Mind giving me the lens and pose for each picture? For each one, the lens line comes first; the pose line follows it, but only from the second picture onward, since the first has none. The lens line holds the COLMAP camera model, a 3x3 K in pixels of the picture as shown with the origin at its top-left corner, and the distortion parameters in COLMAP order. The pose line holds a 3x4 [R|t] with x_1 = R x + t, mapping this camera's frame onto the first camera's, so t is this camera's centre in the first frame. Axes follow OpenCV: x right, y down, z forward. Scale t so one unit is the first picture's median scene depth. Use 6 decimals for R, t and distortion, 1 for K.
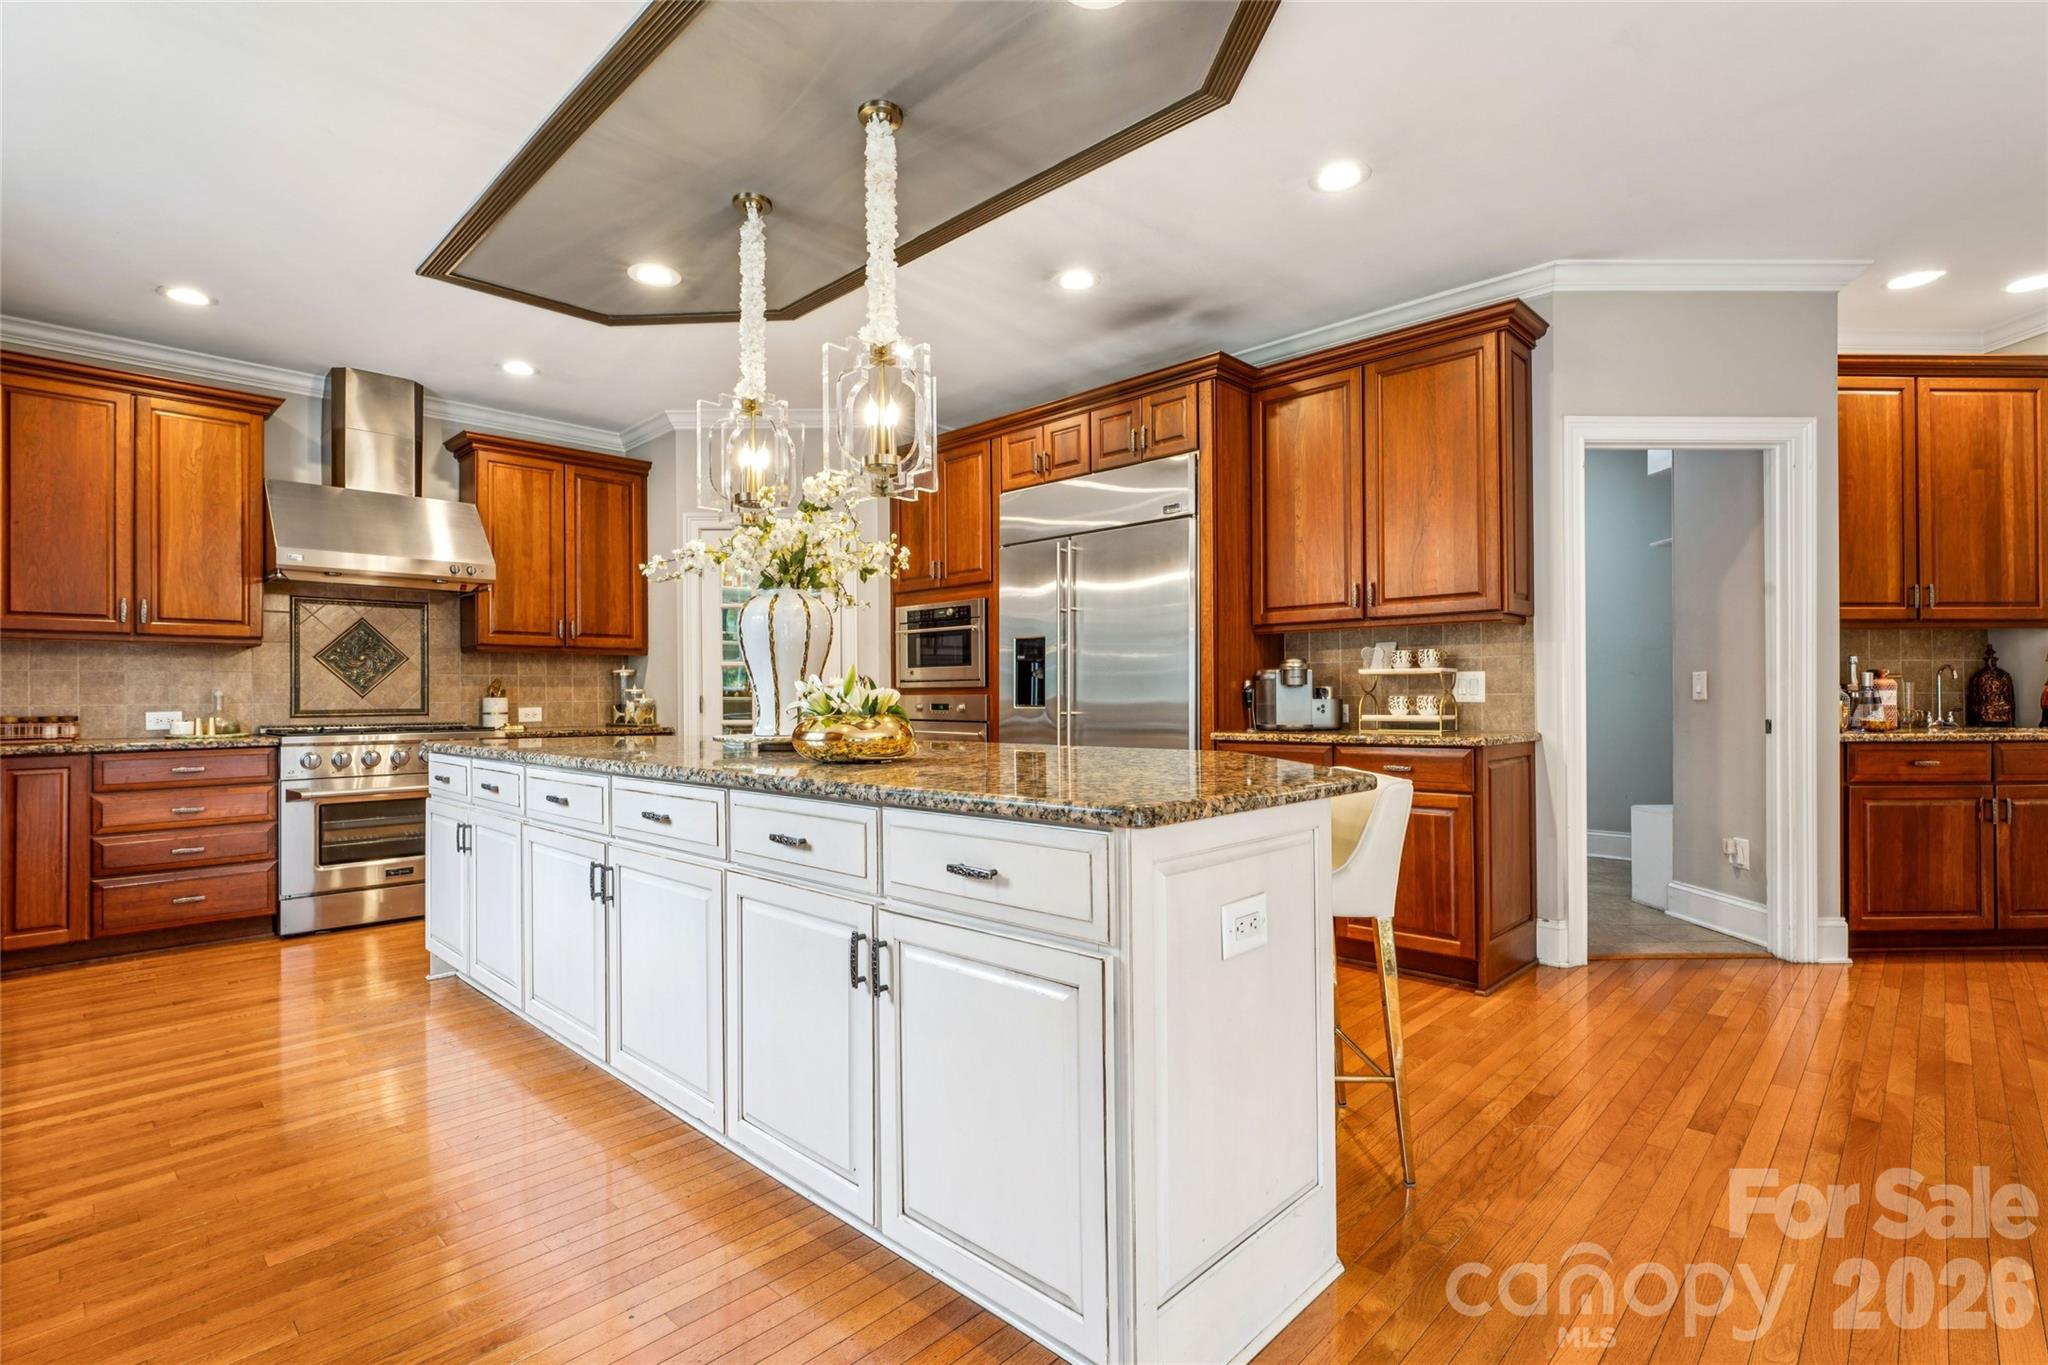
lens RADIAL K [[969.5, 0, 1015.9], [0, 969.5, 680.3], [0, 0, 1]] dist [-0.004452, -0.000484]
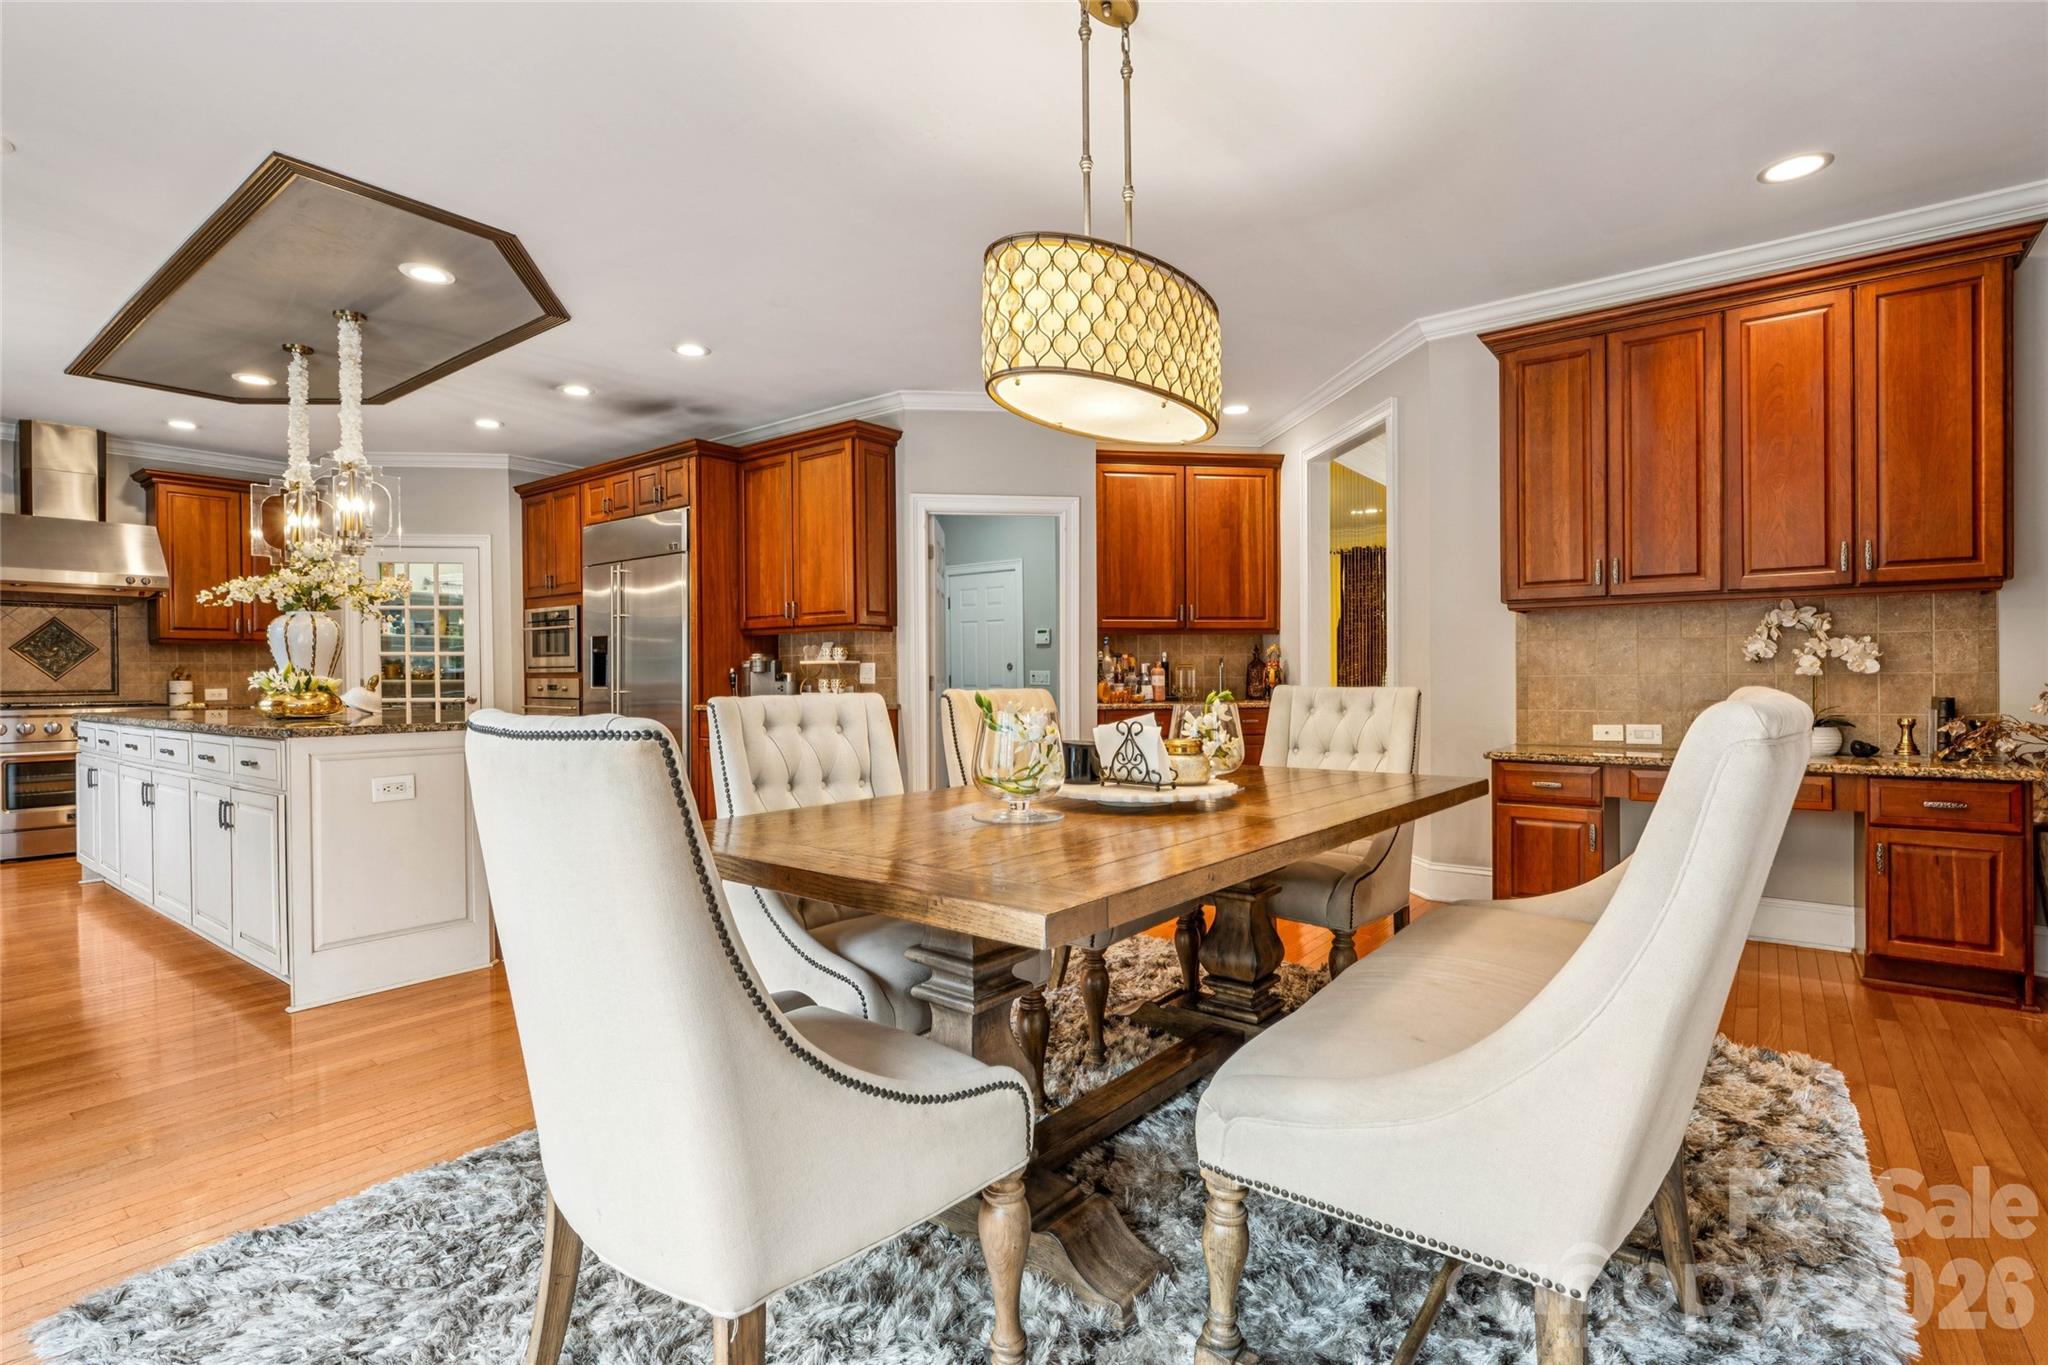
lens RADIAL K [[969.5, 0, 1029.0], [0, 969.5, 672.9], [0, 0, 1]] dist [-0.004452, -0.000484]
pose [[0.992552, -0.000057, 0.121822, 0.500430], [-0.001260, 0.999942, 0.010730, -0.008548], [-0.121815, -0.010803, 0.992494, -0.463953]]
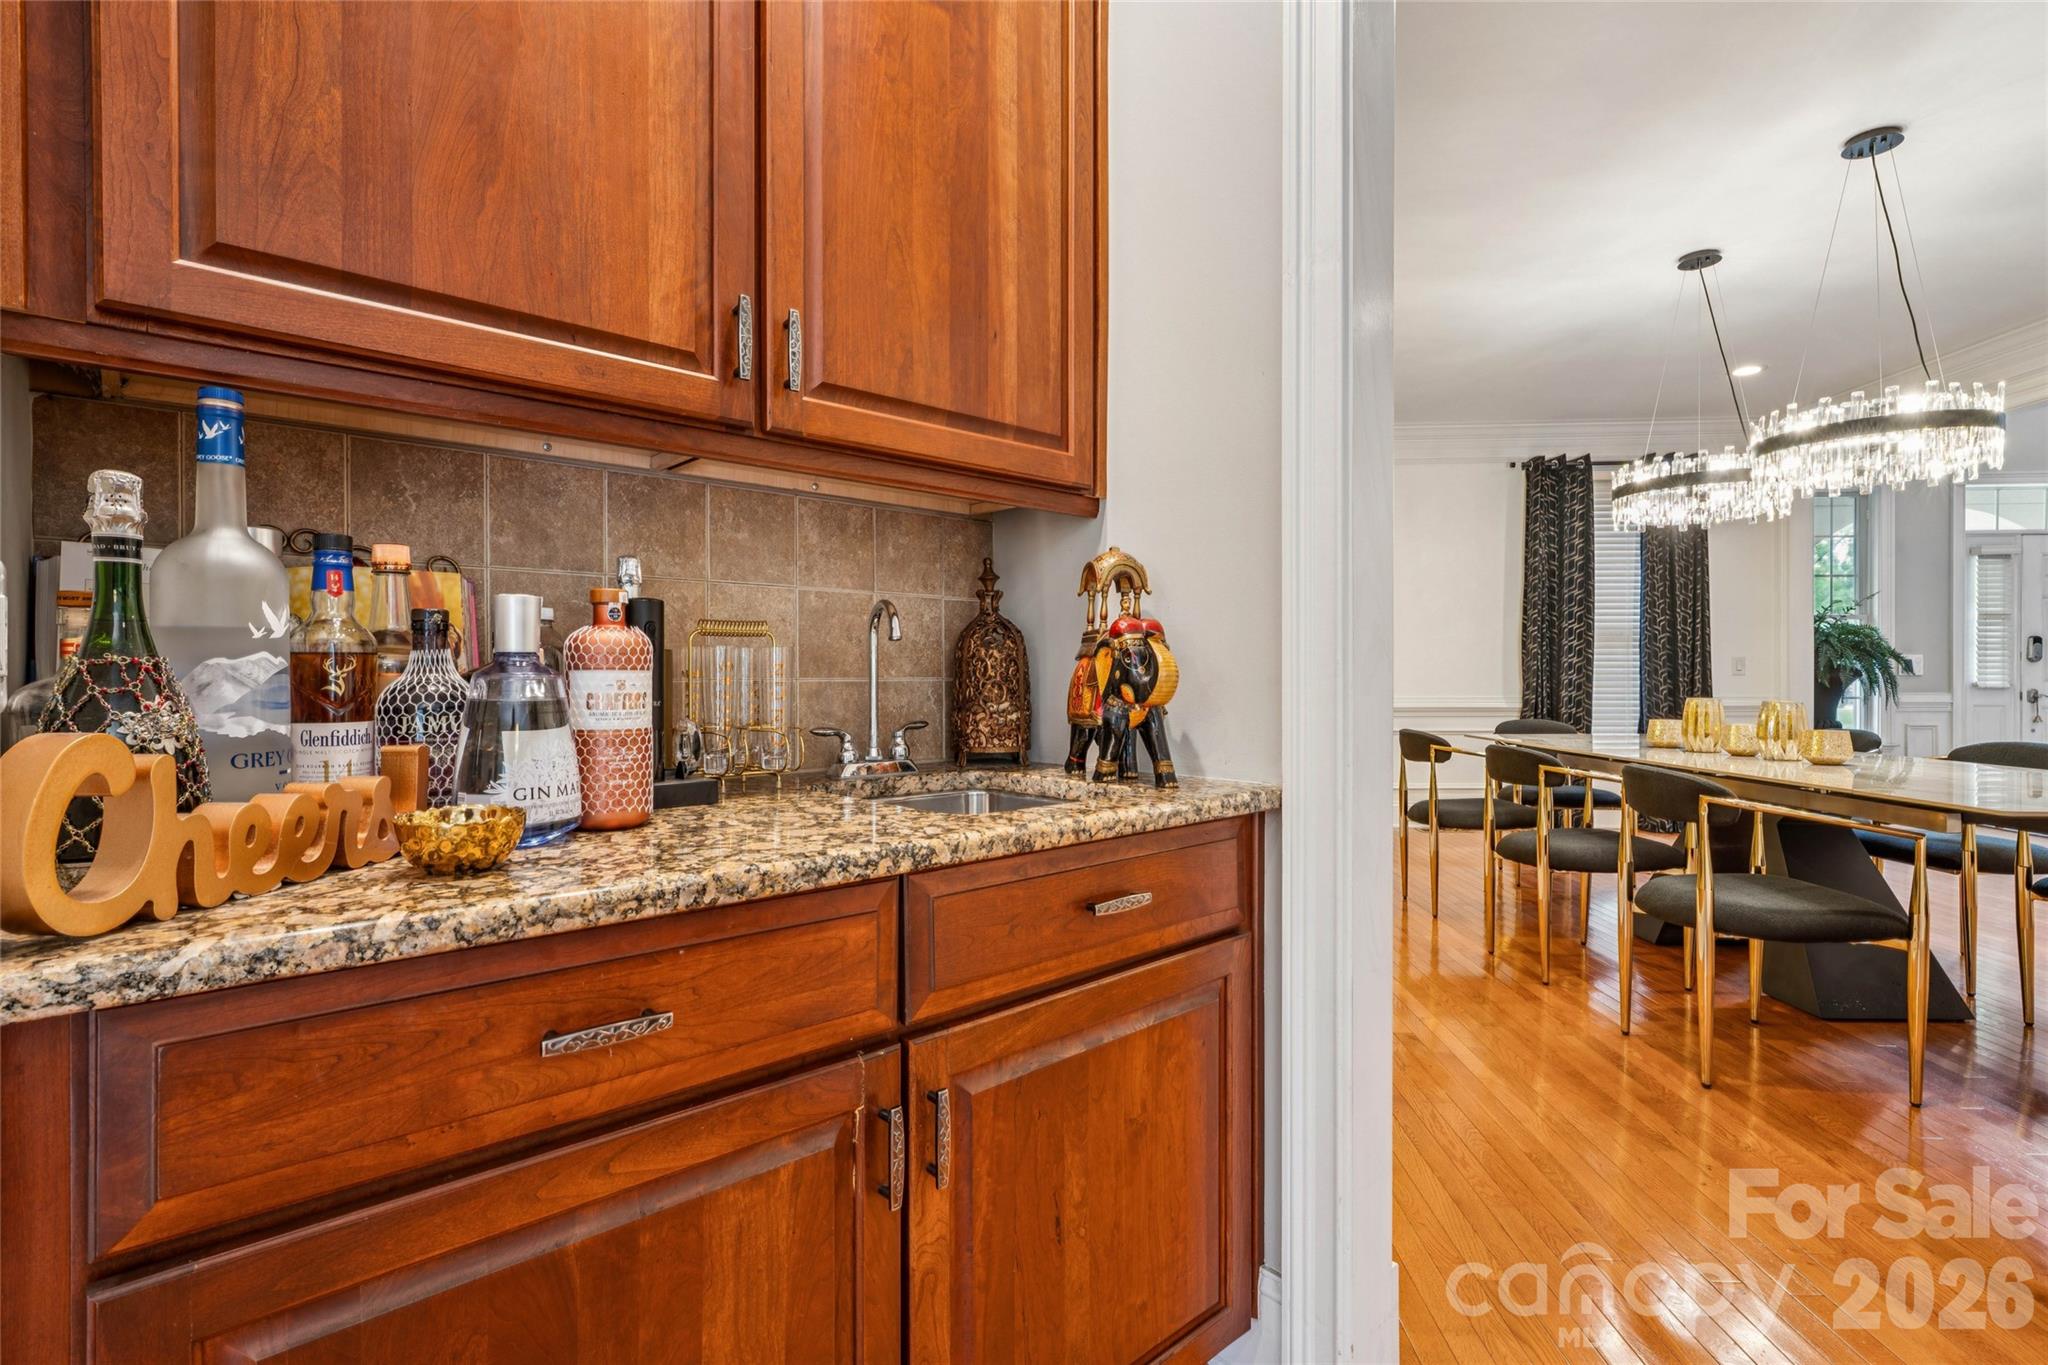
lens RADIAL K [[969.5, 0, 1014.9], [0, 969.5, 680.4], [0, 0, 1]] dist [-0.004452, -0.000484]
pose [[0.765282, 0.000183, 0.643695, 0.793331], [-0.007238, 0.999939, 0.008320, 0.010113], [-0.643654, -0.011026, 0.765237, 0.715101]]
